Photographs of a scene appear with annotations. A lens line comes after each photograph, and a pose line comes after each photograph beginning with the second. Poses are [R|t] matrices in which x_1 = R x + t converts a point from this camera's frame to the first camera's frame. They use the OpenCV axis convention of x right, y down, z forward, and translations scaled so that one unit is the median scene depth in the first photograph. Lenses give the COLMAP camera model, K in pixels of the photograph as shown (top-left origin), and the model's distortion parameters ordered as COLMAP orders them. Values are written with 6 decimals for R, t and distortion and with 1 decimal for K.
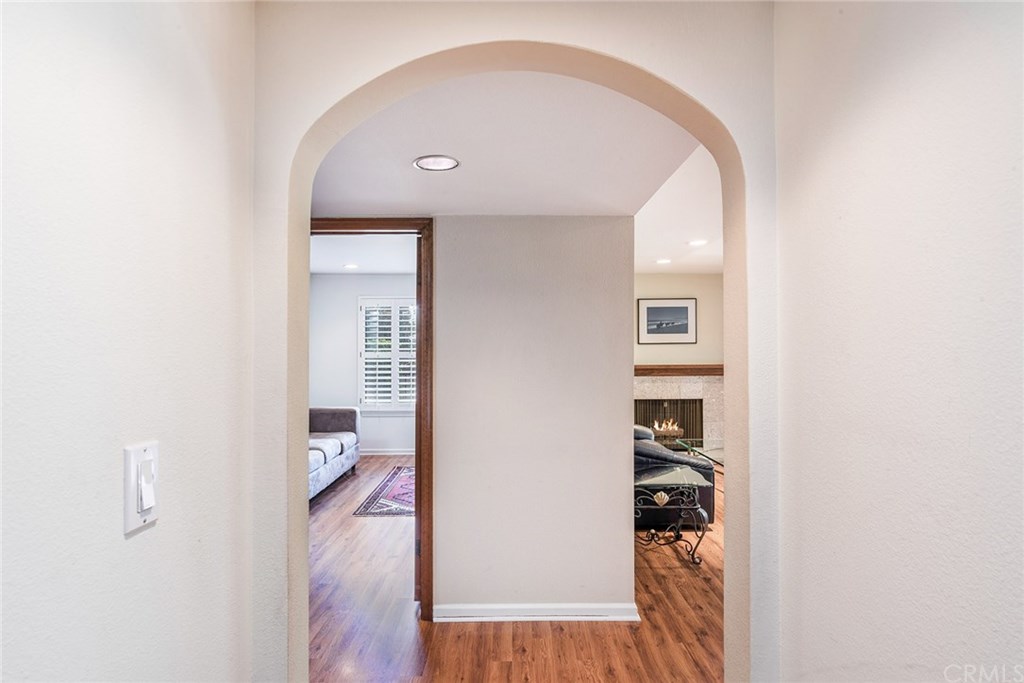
lens RADIAL K [[582.0, 0, 508.5], [0, 582.0, 343.8], [0, 0, 1]] dist [-0.006060, 0.001308]
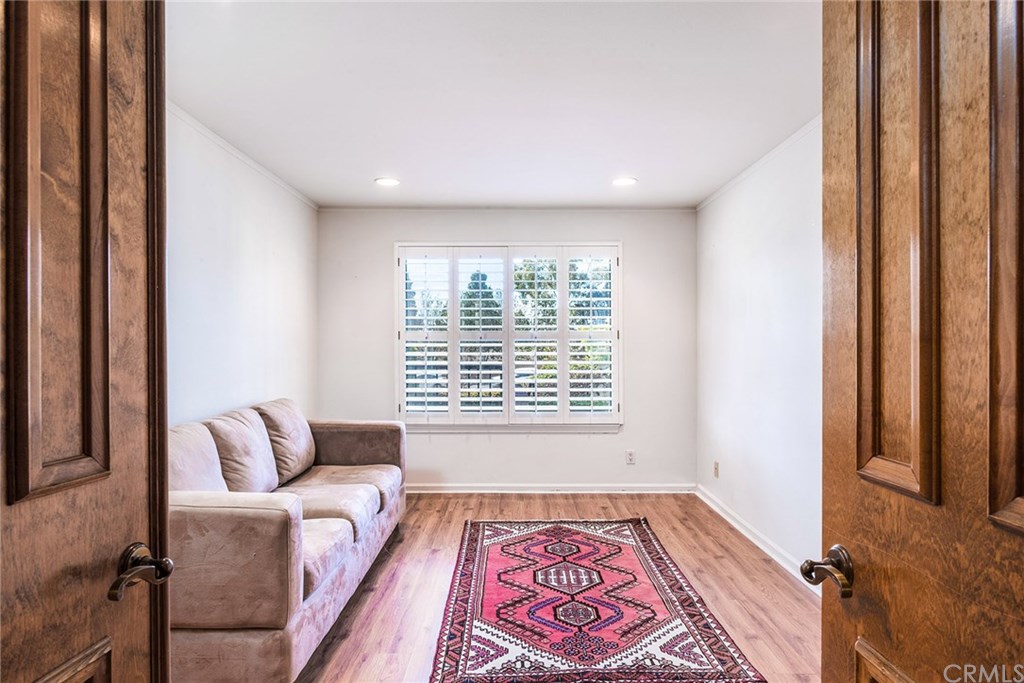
lens RADIAL K [[582.0, 0, 514.7], [0, 582.0, 345.7], [0, 0, 1]] dist [-0.006060, 0.001308]
pose [[0.999943, -0.010650, 0.000554, -0.146433], [0.010644, 0.999897, 0.009644, 0.028445], [-0.000656, -0.009638, 0.999953, 0.417490]]
